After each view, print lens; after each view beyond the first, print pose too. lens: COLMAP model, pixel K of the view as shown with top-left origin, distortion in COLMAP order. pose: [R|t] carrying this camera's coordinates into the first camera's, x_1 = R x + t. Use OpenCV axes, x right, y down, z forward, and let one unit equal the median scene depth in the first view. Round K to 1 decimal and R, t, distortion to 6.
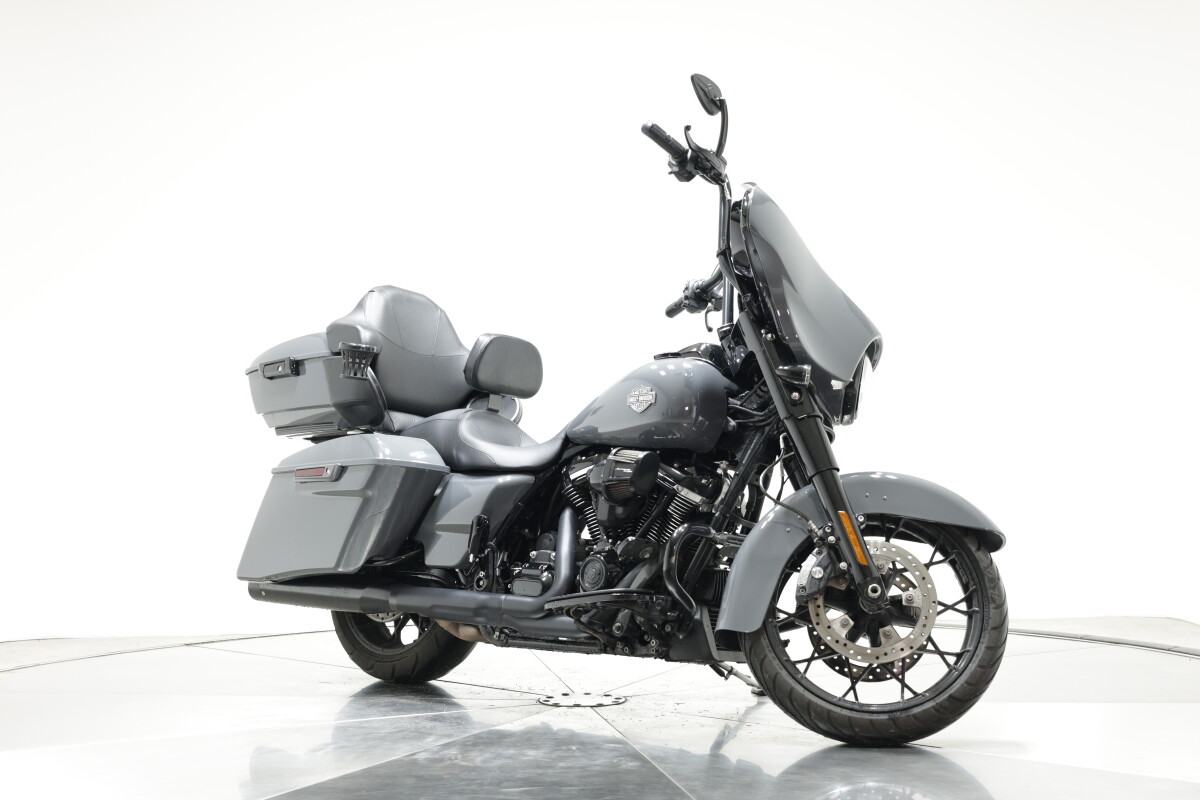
lens RADIAL K [[1622.0, 0, 600.0], [0, 1622.0, 400.0], [0, 0, 1]] dist [0.001784, 0.012322]
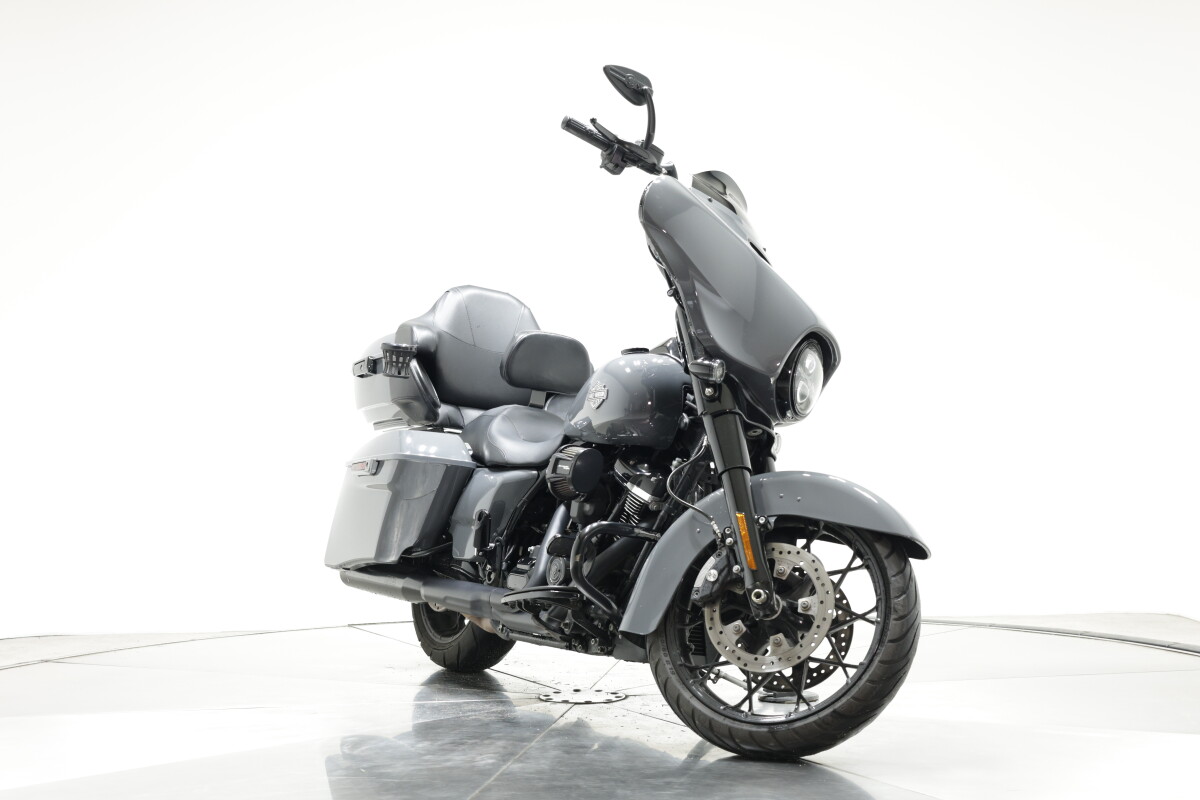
lens RADIAL K [[1622.0, 0, 600.0], [0, 1622.0, 400.0], [0, 0, 1]] dist [0.001784, 0.012322]
pose [[0.947181, -0.005720, -0.320649, 0.345408], [0.007569, 0.999961, 0.004521, -0.002316], [0.320611, -0.006709, 0.947187, 0.061648]]
